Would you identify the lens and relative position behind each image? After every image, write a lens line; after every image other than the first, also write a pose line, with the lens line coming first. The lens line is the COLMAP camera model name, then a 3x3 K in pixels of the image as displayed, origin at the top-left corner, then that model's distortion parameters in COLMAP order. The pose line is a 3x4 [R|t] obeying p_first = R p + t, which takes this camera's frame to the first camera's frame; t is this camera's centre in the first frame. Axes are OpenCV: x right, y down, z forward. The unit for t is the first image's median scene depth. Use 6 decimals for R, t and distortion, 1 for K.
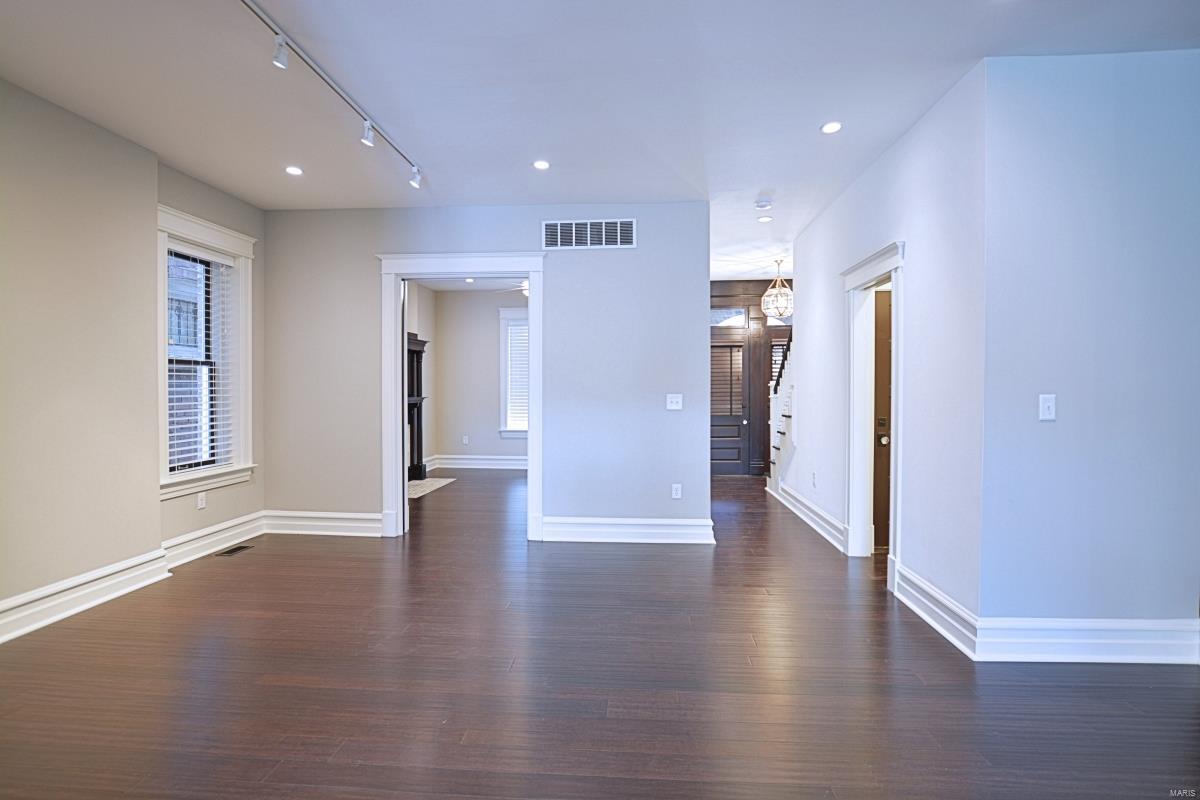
lens RADIAL K [[618.3, 0, 602.5], [0, 618.3, 395.0], [0, 0, 1]] dist [-0.021666, -0.000632]
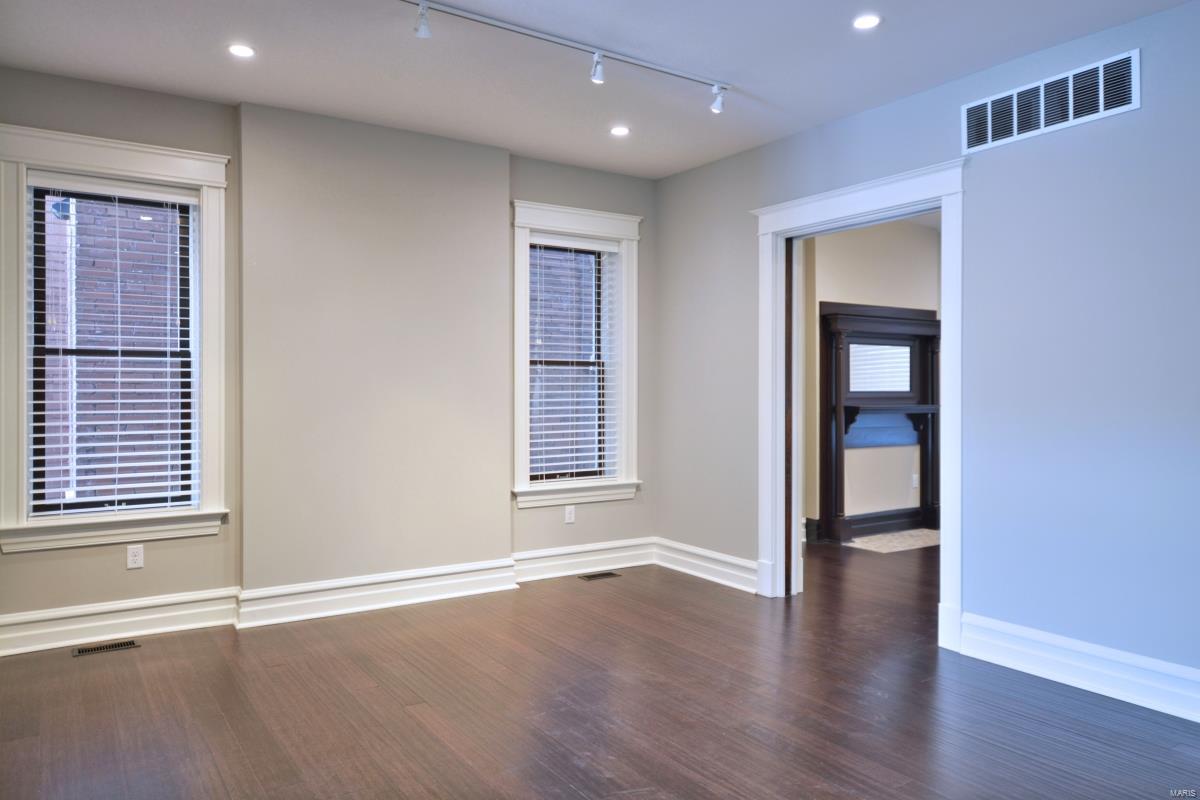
lens RADIAL K [[849.6, 0, 600.0], [0, 849.6, 400.0], [0, 0, 1]] dist [0.005909, 0.000028]
pose [[0.597463, 0.009067, -0.801846, 0.354011], [-0.007827, 0.999954, 0.005475, -0.005430], [0.801859, 0.003005, 0.597506, 0.252216]]
